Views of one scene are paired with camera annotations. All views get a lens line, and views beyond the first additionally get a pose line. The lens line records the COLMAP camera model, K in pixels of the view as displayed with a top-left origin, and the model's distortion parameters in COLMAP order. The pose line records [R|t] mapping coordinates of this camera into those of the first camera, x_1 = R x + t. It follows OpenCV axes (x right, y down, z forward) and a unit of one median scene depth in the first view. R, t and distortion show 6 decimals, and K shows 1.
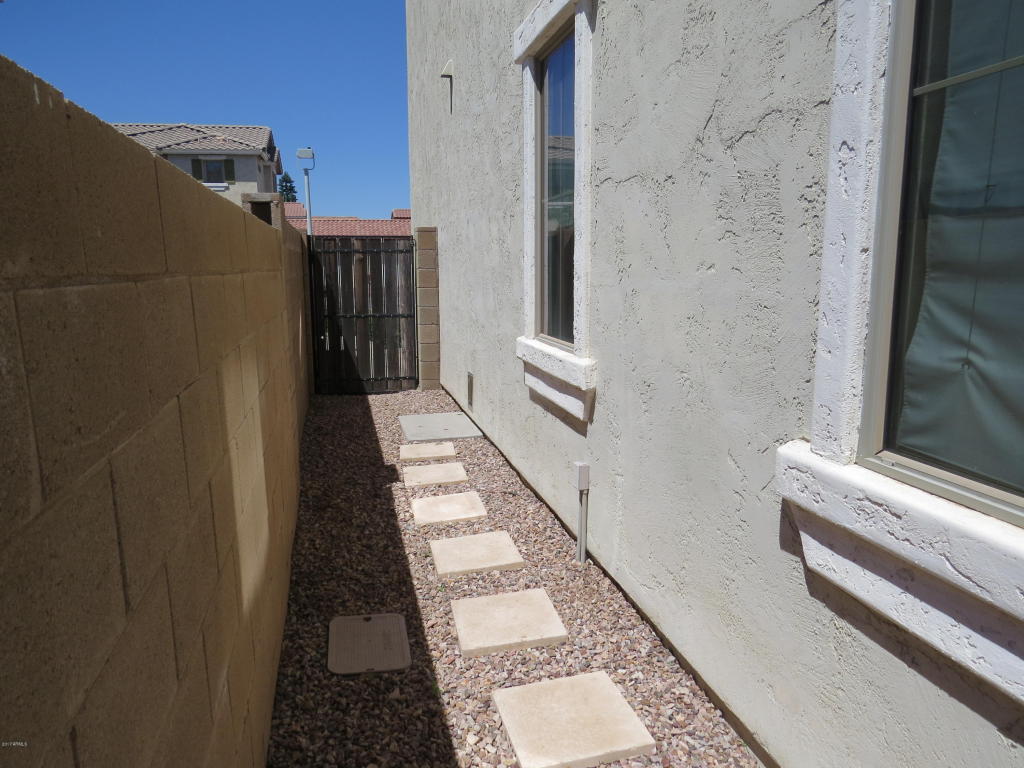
lens RADIAL K [[724.1, 0, 512.8], [0, 724.1, 386.0], [0, 0, 1]] dist [-0.031500, 0.013273]
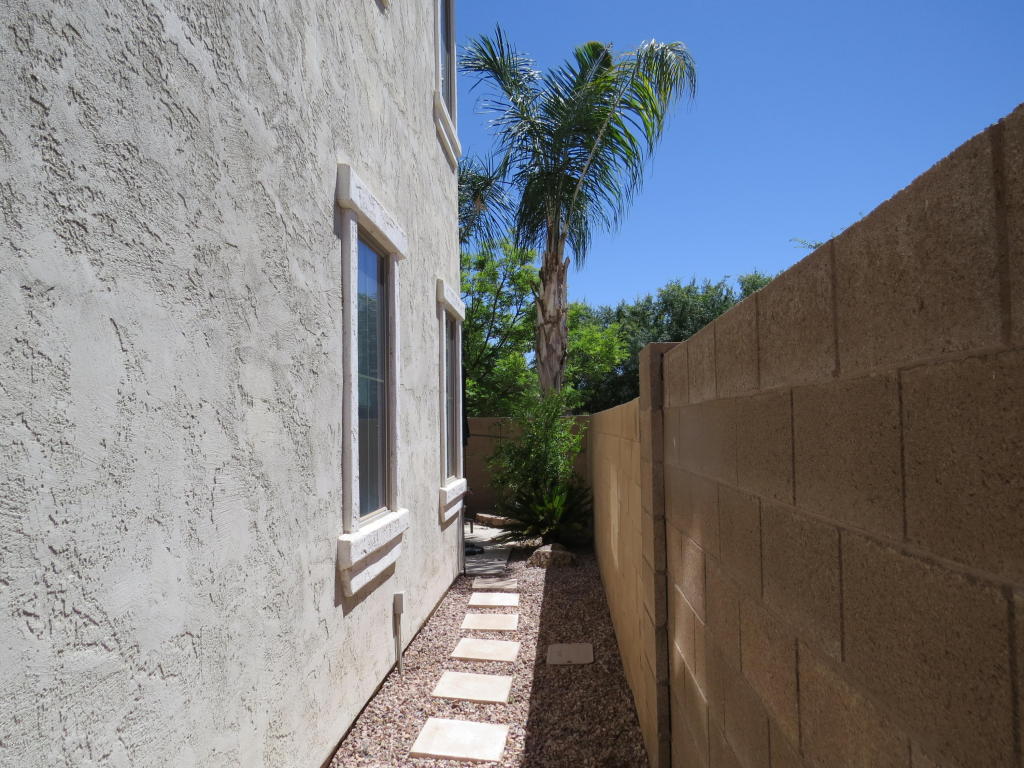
lens RADIAL K [[724.1, 0, 512.3], [0, 724.1, 384.5], [0, 0, 1]] dist [-0.031500, 0.013273]
pose [[-0.950980, 0.053353, 0.304615, -0.617457], [0.091498, 0.989447, 0.112349, -0.466958], [-0.295407, 0.134713, -0.945826, 2.544344]]
